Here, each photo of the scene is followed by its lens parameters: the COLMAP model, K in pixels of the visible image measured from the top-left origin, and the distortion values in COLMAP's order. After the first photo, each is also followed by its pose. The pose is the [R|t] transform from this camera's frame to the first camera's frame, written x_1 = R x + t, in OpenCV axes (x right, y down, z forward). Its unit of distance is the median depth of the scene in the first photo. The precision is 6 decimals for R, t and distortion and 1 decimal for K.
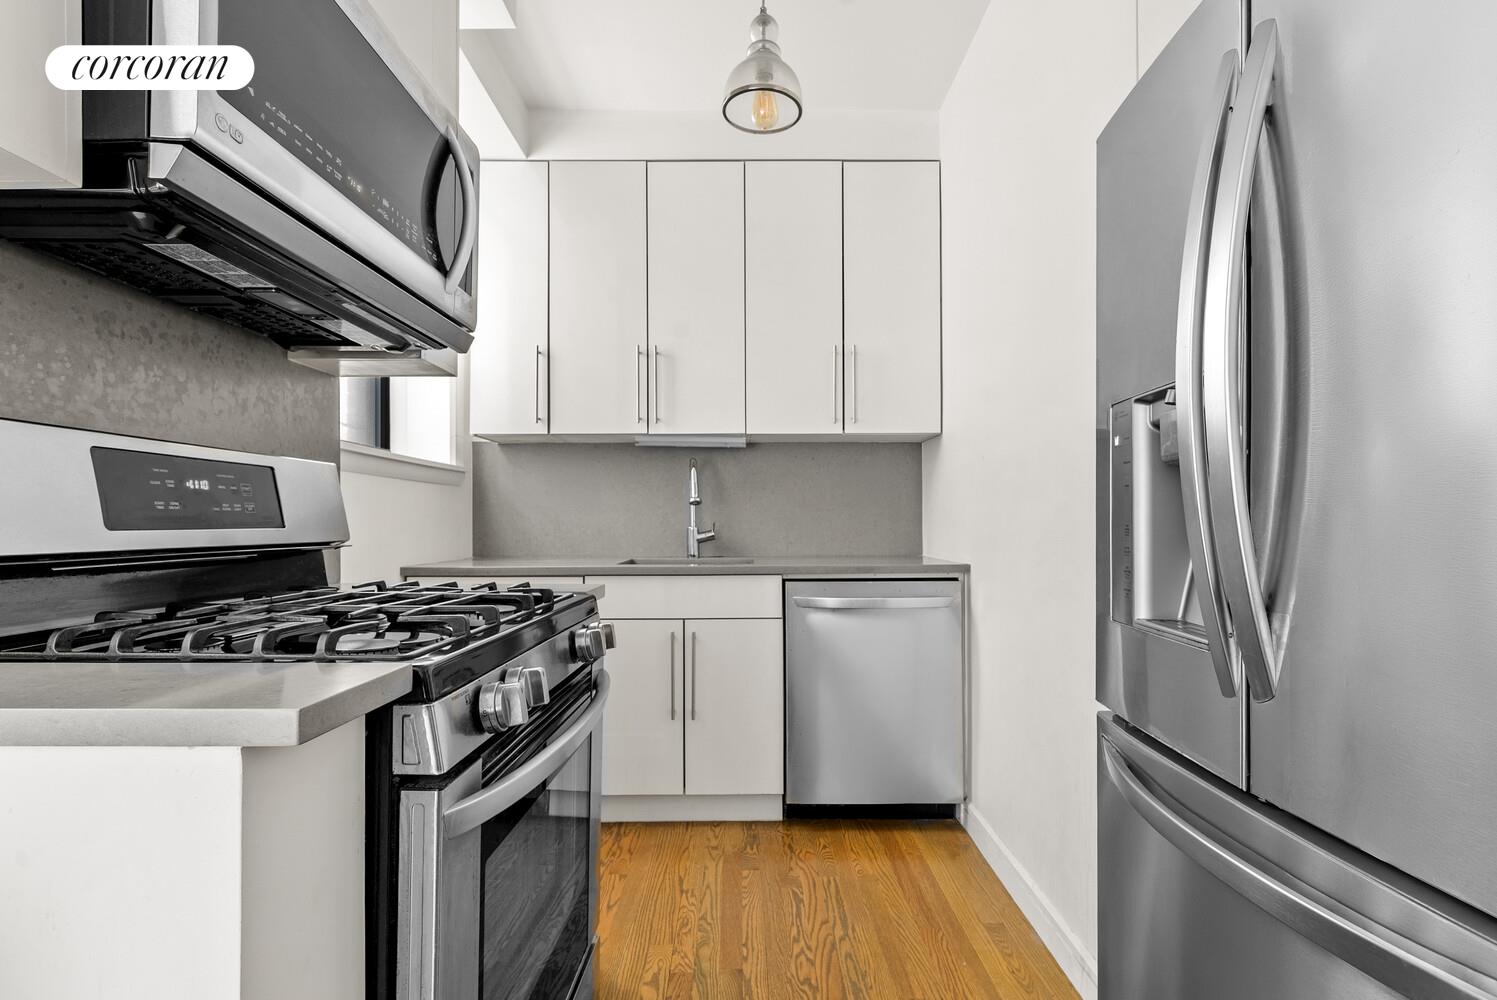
lens RADIAL K [[698.2, 0, 749.8], [0, 698.2, 515.4], [0, 0, 1]] dist [0.000042, -0.000111]
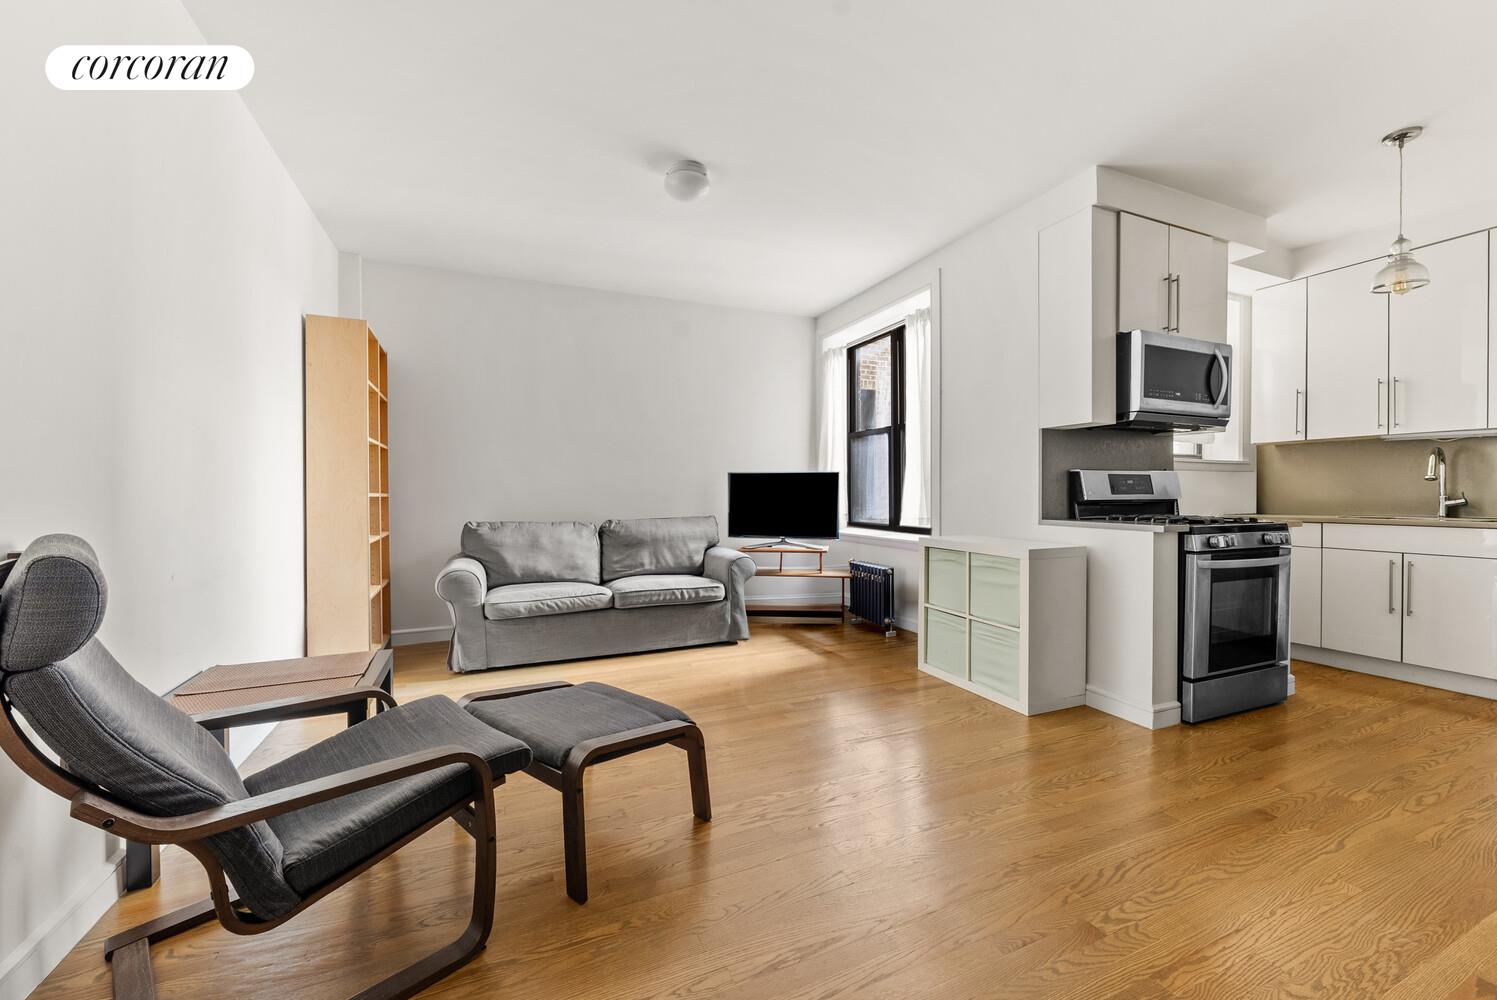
lens RADIAL K [[585.8, 0, 748.9], [0, 585.8, 504.4], [0, 0, 1]] dist [0.001241, 0.000127]
pose [[0.399781, 0.017219, -0.916449, 0.538739], [0.010227, 0.999678, 0.023244, -0.008891], [0.916554, -0.018665, 0.399476, -0.909311]]
